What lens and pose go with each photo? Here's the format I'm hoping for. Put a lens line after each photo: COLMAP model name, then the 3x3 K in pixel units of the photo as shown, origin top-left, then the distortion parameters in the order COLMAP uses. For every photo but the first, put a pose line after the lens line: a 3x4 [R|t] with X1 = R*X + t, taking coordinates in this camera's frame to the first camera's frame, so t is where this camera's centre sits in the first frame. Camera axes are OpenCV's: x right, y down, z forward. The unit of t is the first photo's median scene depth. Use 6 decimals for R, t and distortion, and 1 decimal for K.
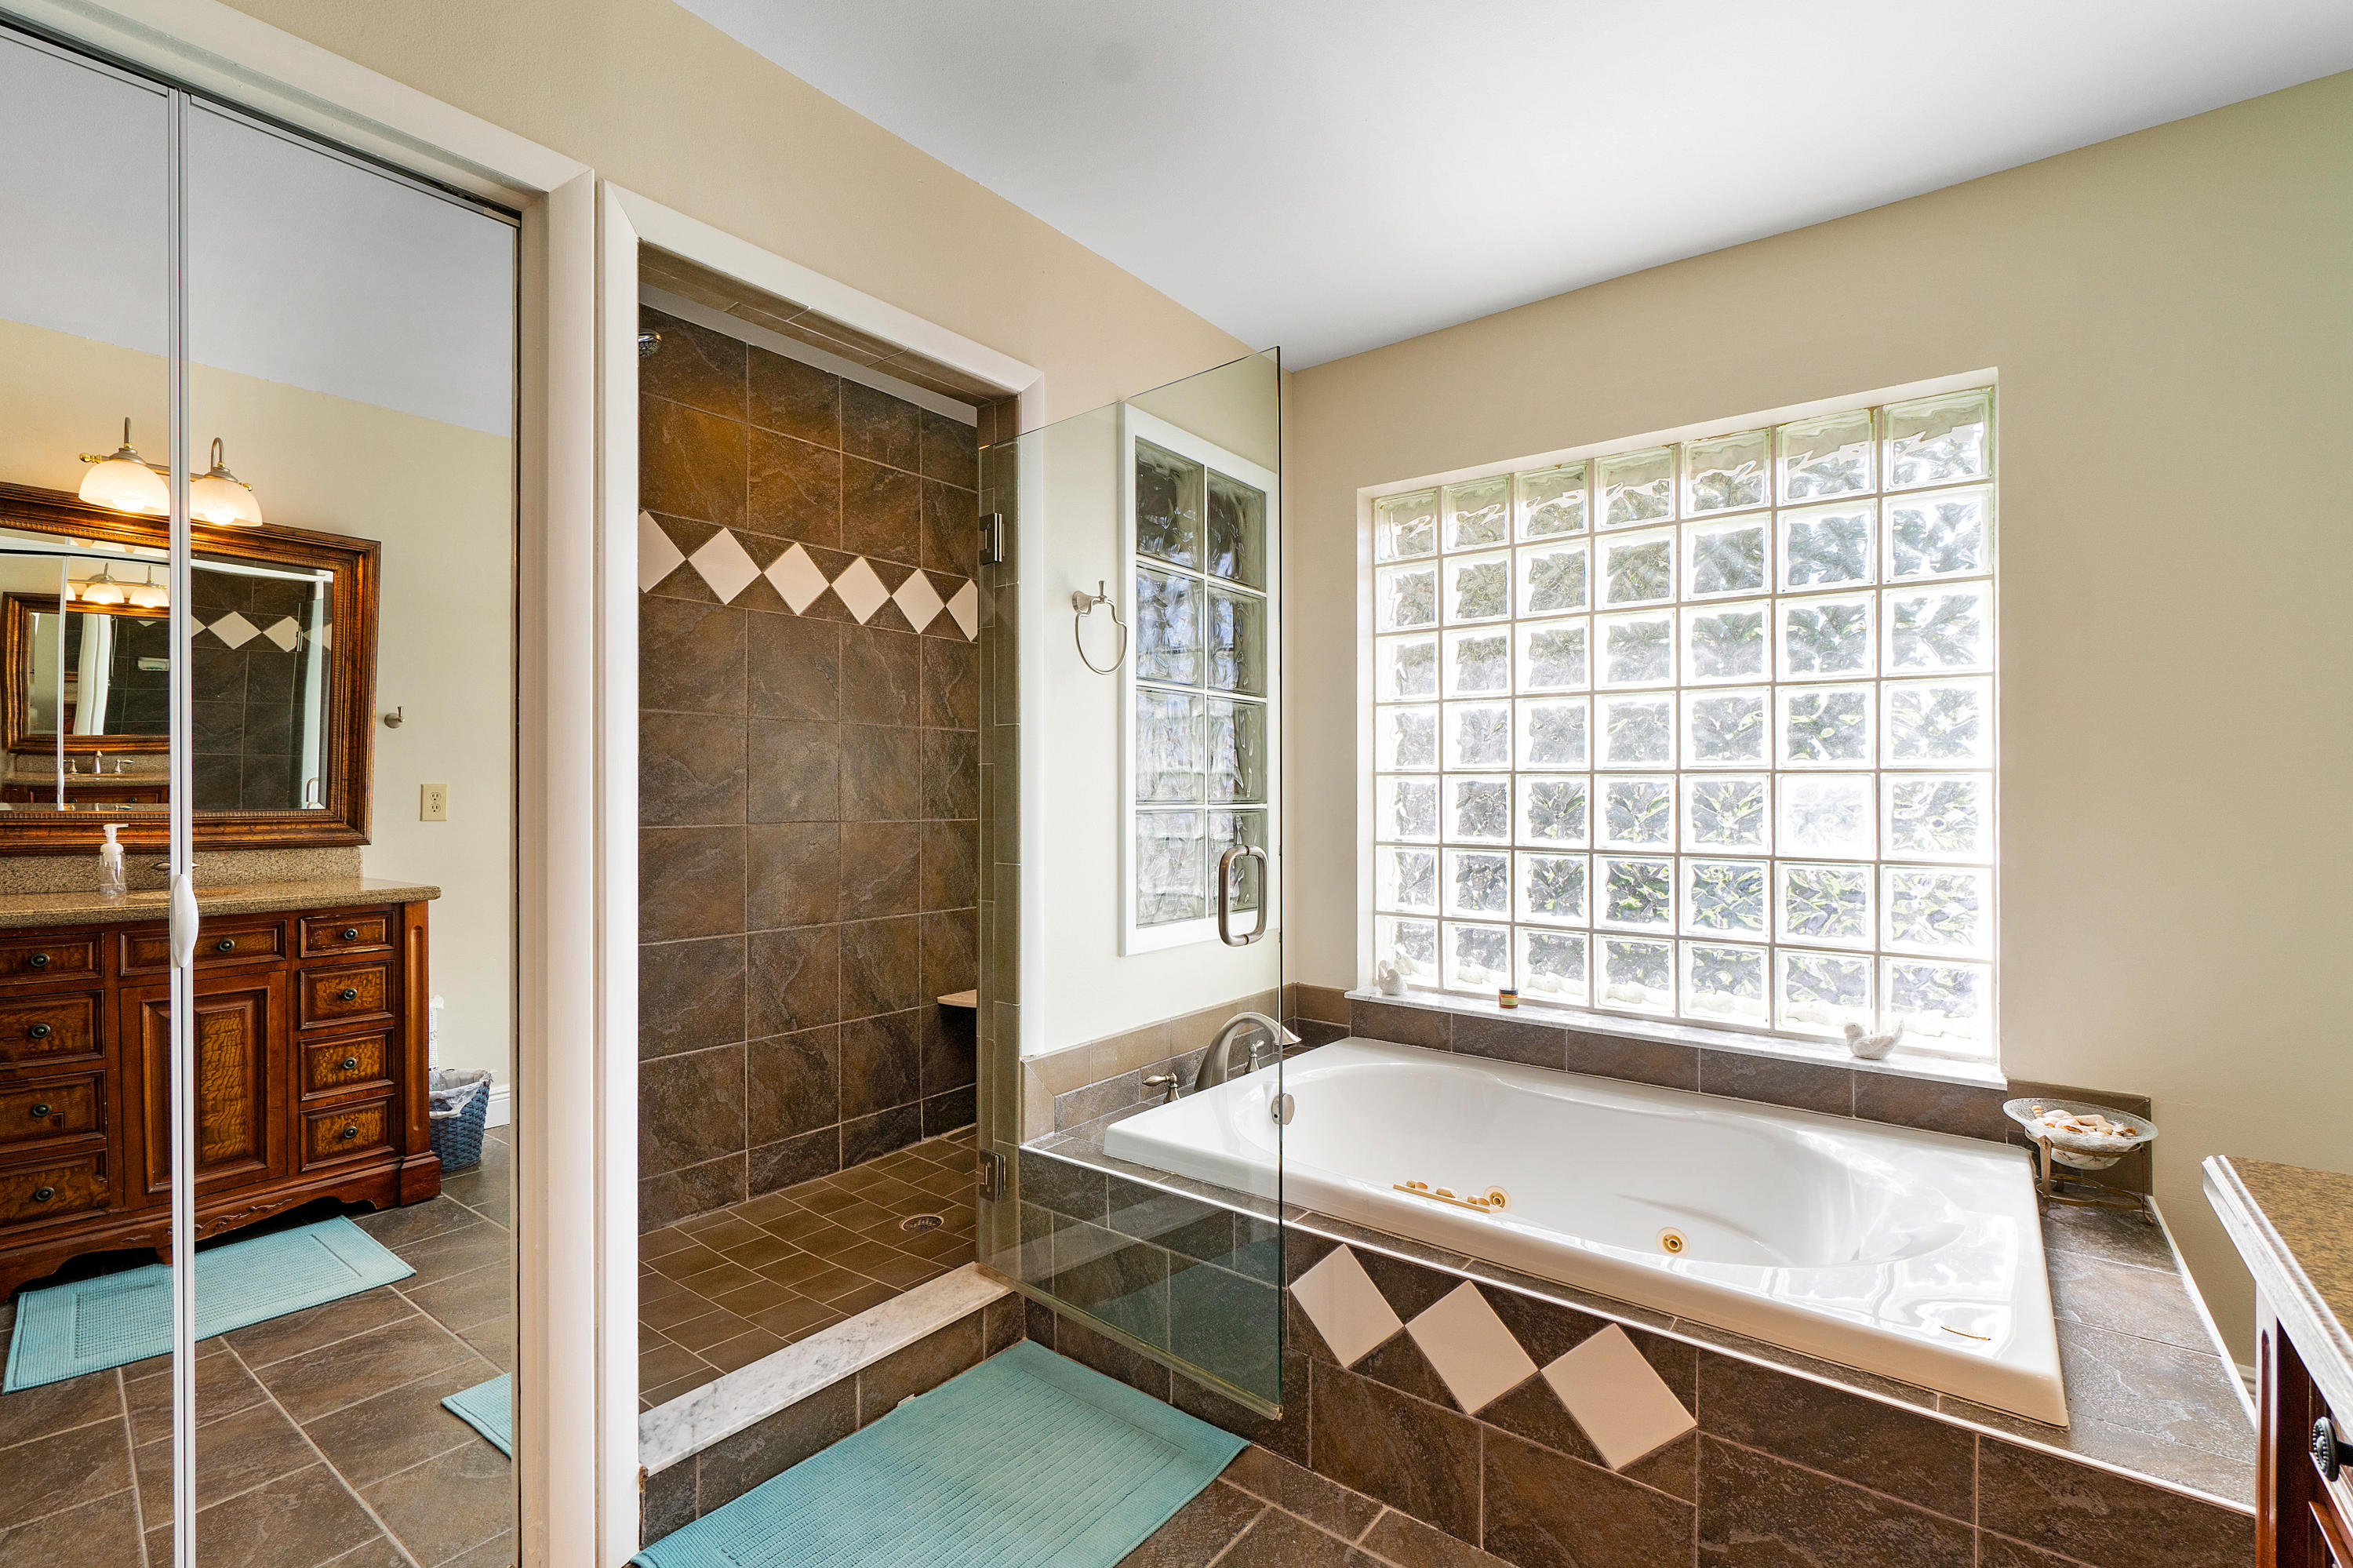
lens RADIAL K [[1058.9, 0, 1171.2], [0, 1058.9, 774.1], [0, 0, 1]] dist [0.000638, 0.000208]
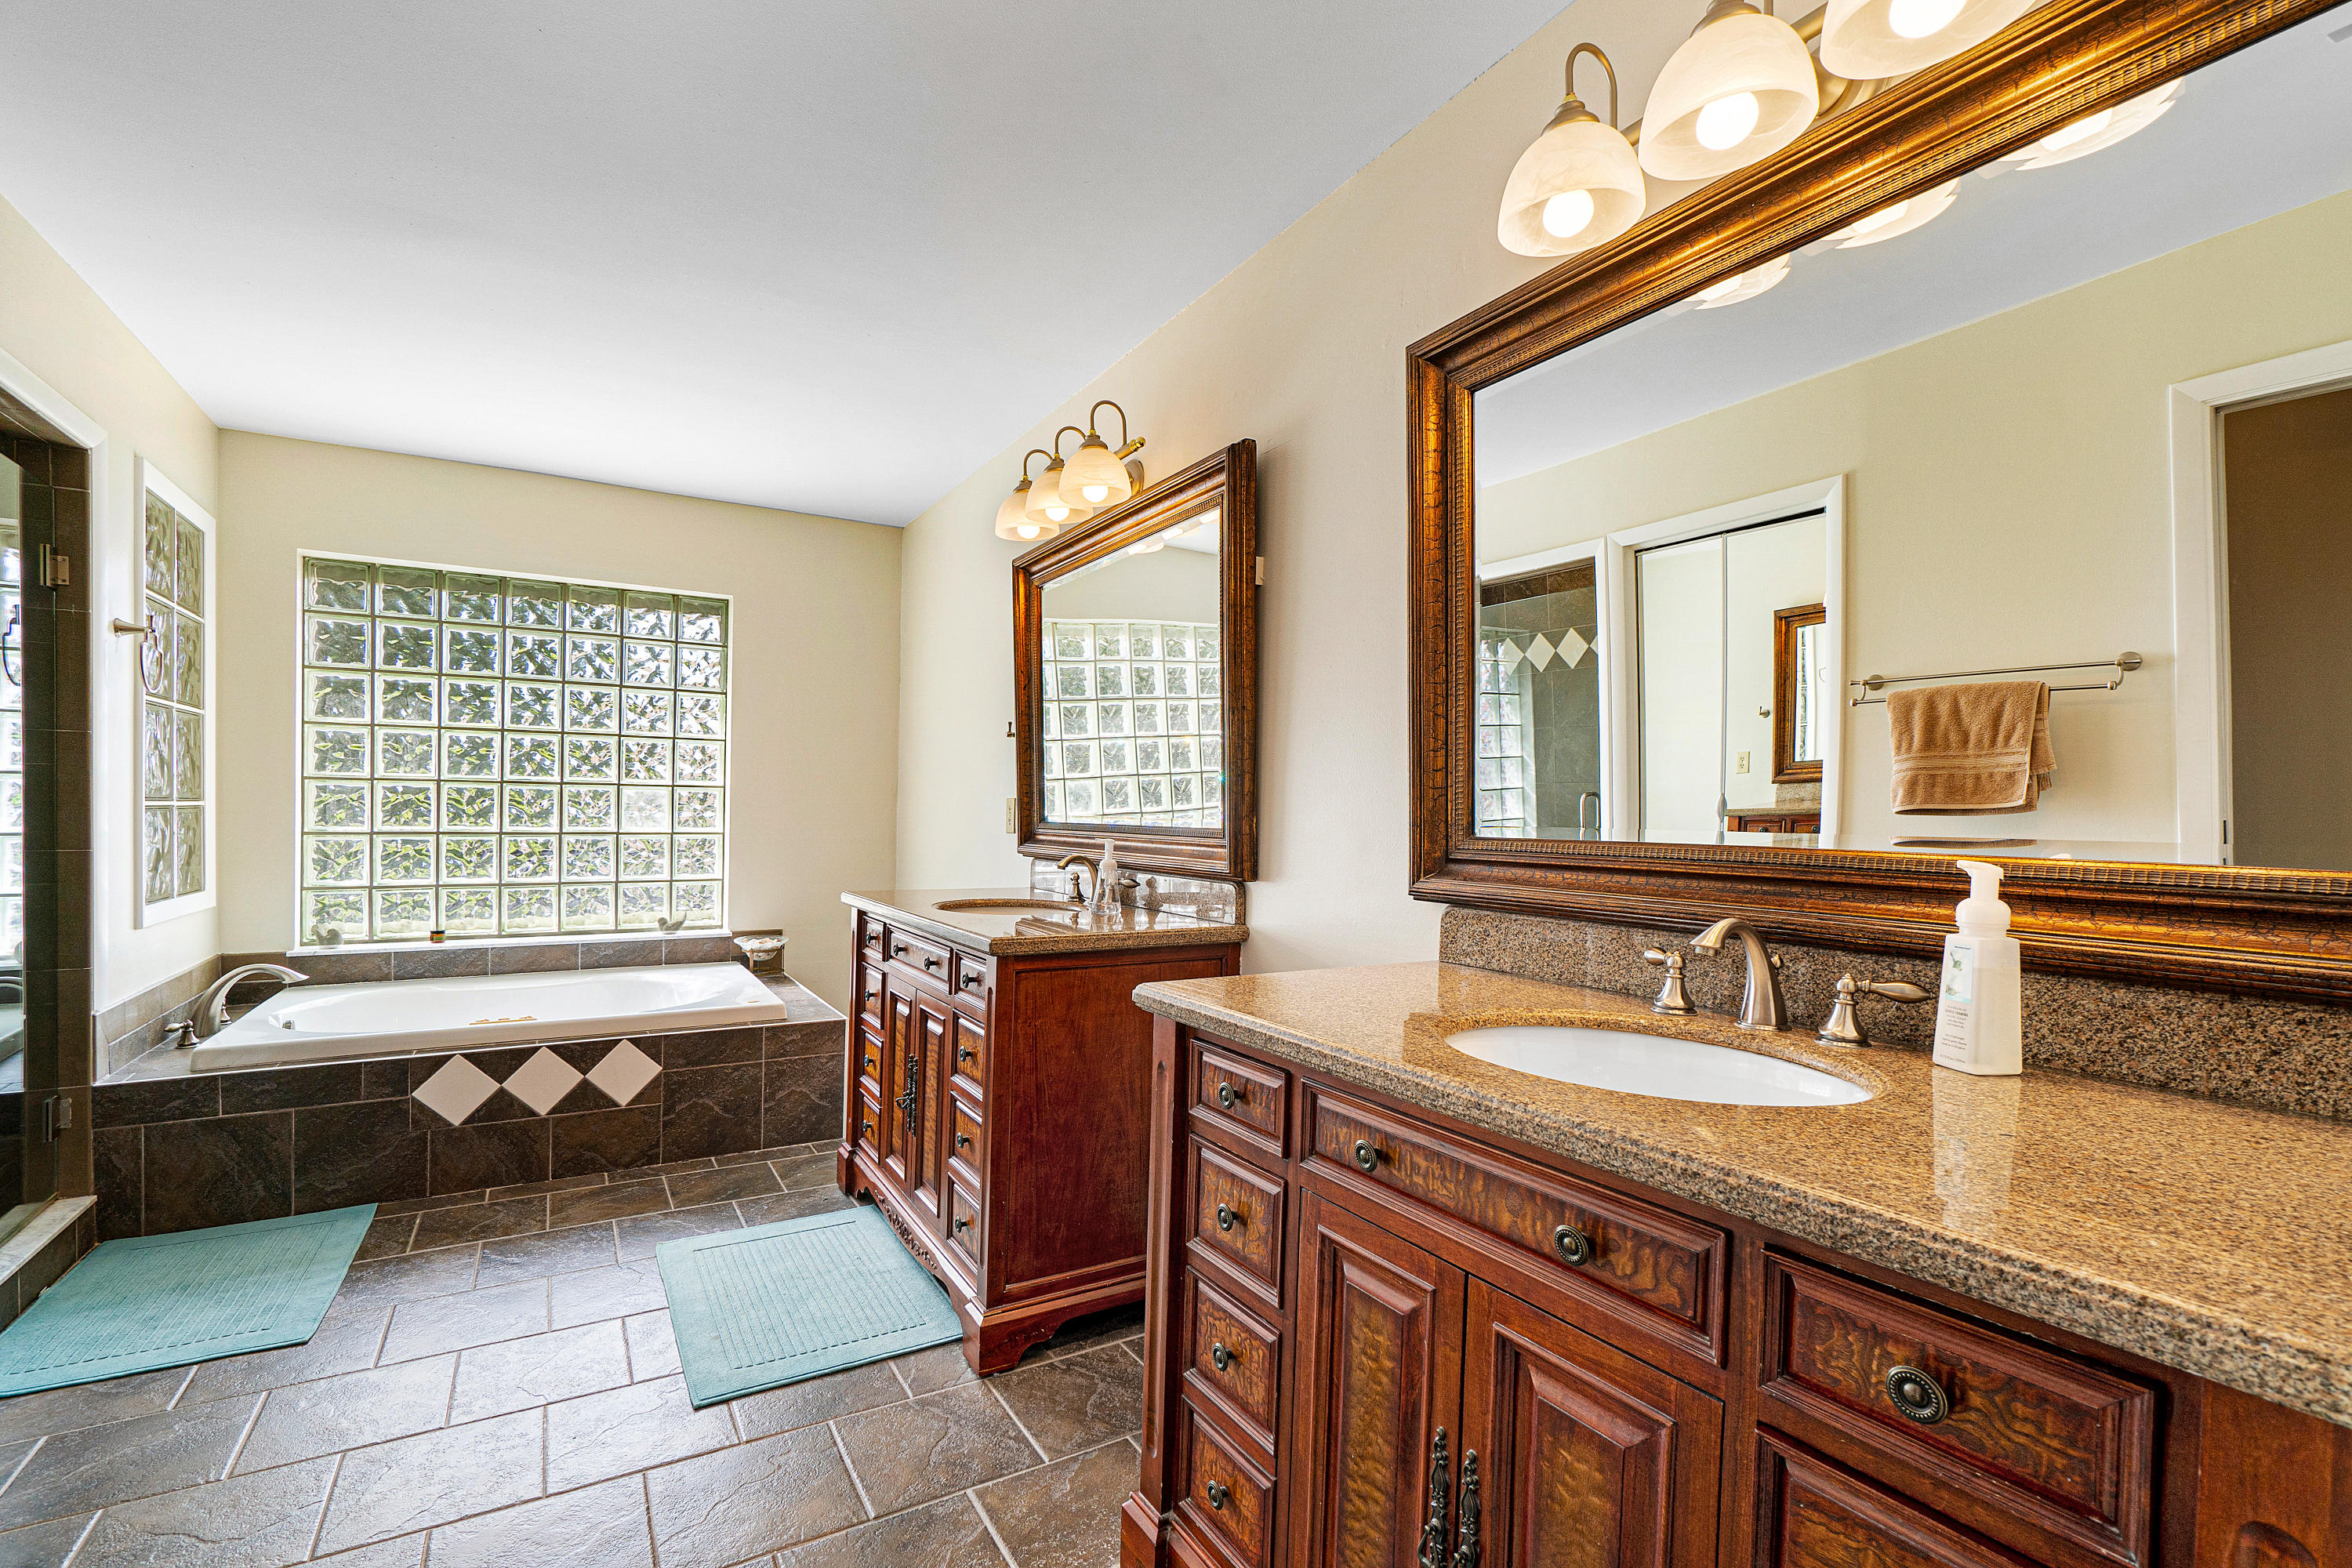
lens RADIAL K [[1035.8, 0, 1156.9], [0, 1035.8, 799.6], [0, 0, 1]] dist [-0.000210, 0.000139]
pose [[0.365172, 0.014978, 0.930820, -0.944258], [-0.021519, 0.999739, -0.007645, 0.019949], [-0.930691, -0.017238, 0.365399, -0.628256]]
